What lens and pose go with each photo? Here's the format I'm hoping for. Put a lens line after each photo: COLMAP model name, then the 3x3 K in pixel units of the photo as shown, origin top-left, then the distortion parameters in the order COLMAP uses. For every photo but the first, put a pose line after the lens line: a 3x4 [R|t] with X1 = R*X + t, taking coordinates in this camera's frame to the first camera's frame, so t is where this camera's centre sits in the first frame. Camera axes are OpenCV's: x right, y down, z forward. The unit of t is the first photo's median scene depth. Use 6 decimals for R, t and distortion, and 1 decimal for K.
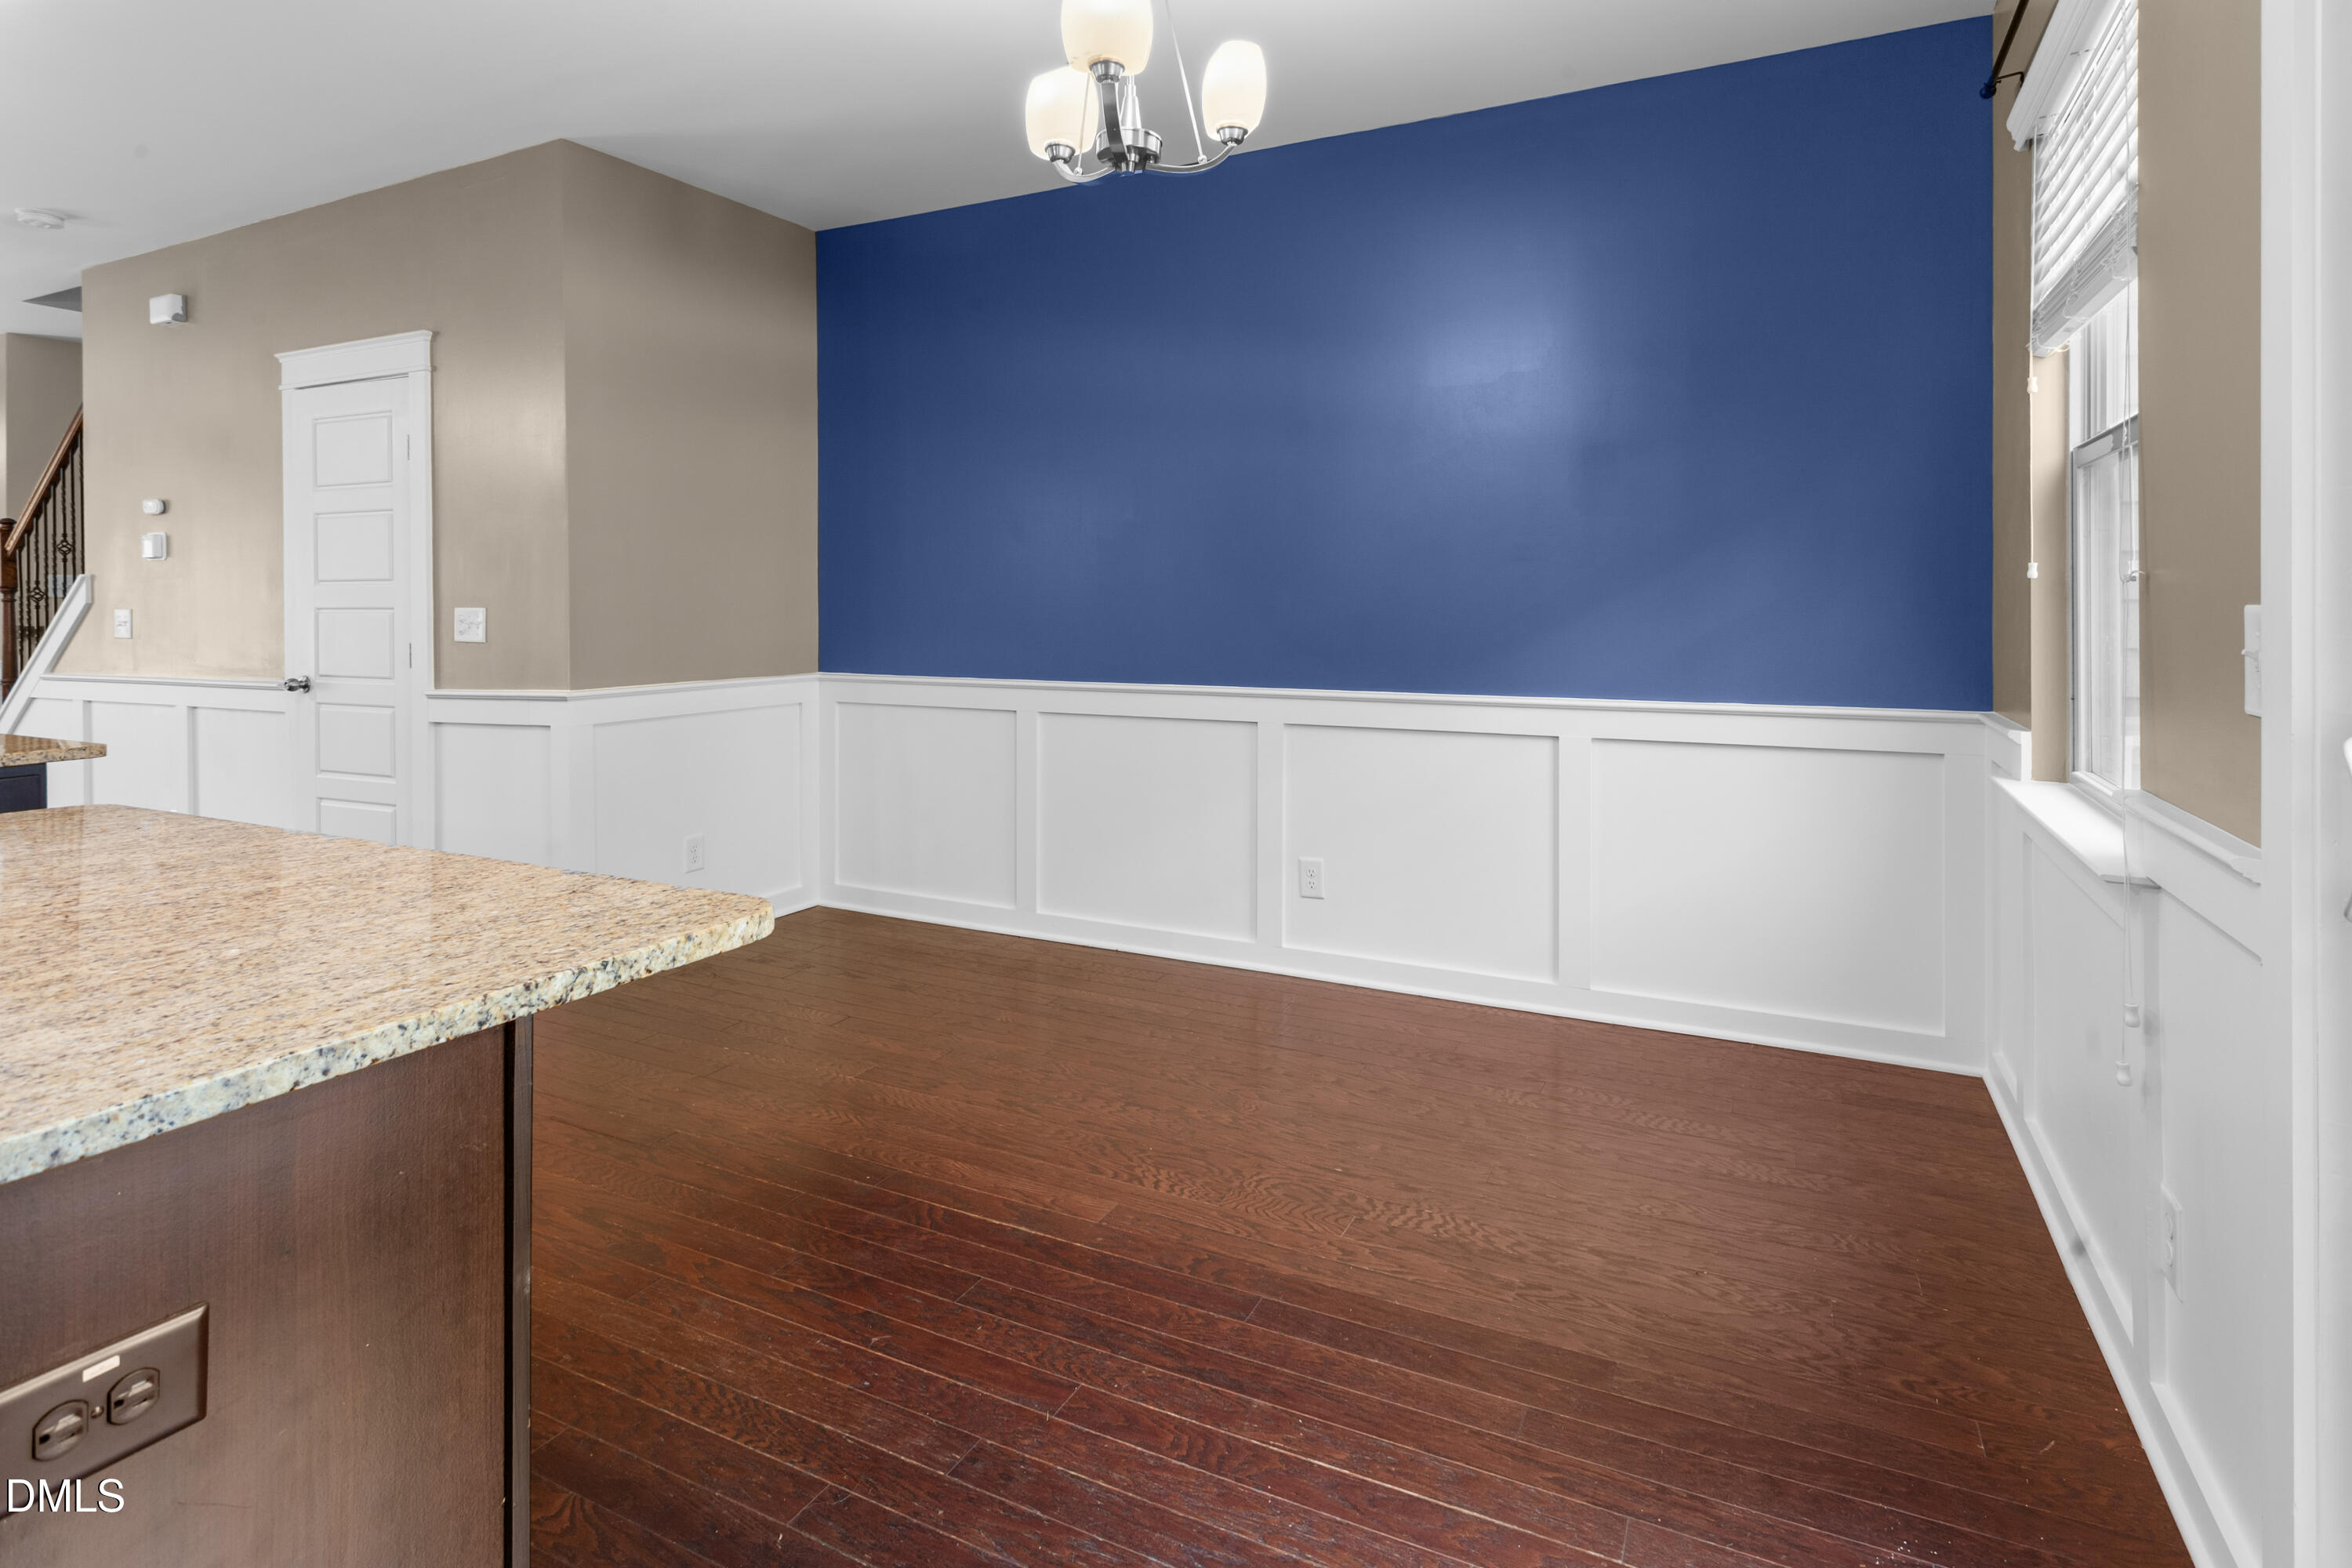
lens RADIAL K [[1191.1, 0, 1161.4], [0, 1191.1, 607.9], [0, 0, 1]] dist [0.006558, 0.000635]
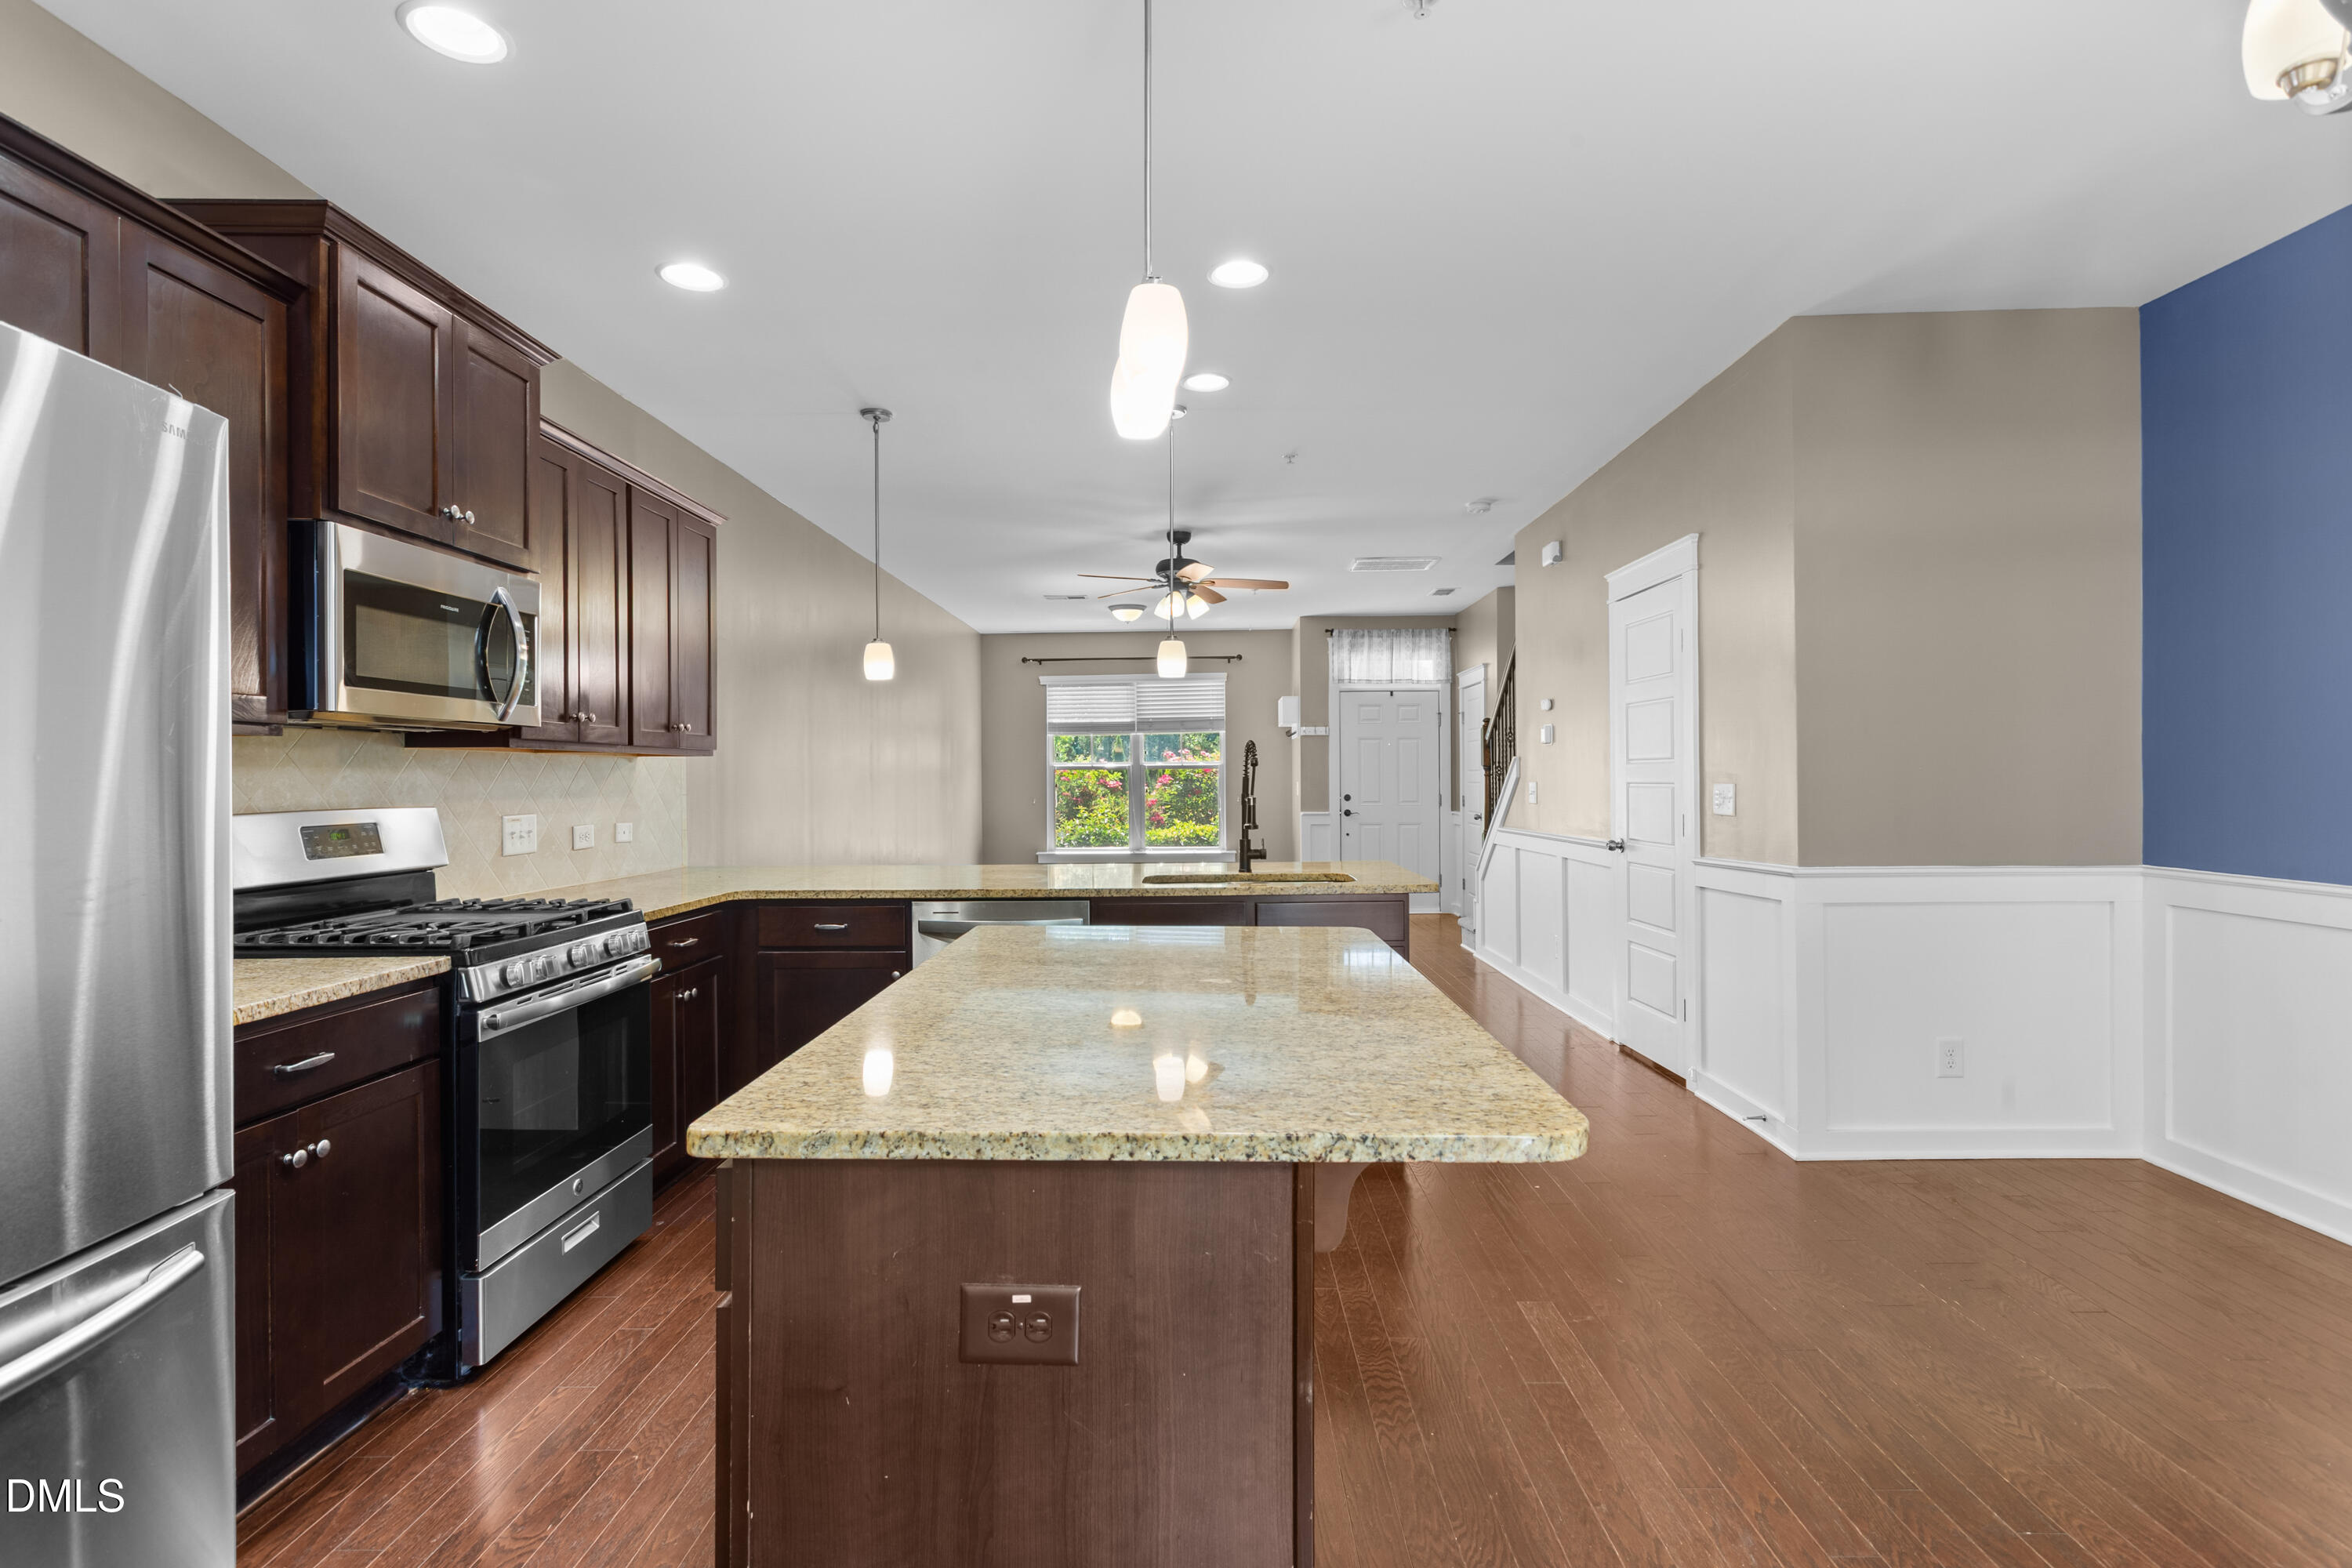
lens RADIAL K [[1109.3, 0, 1176.0], [0, 1109.3, 784.0], [0, 0, 1]] dist [0.002092, 0.000480]
pose [[0.441489, 0.003274, -0.897261, 0.101498], [0.005465, 0.999965, 0.006338, -0.008518], [0.897250, -0.007702, 0.441456, 0.113548]]
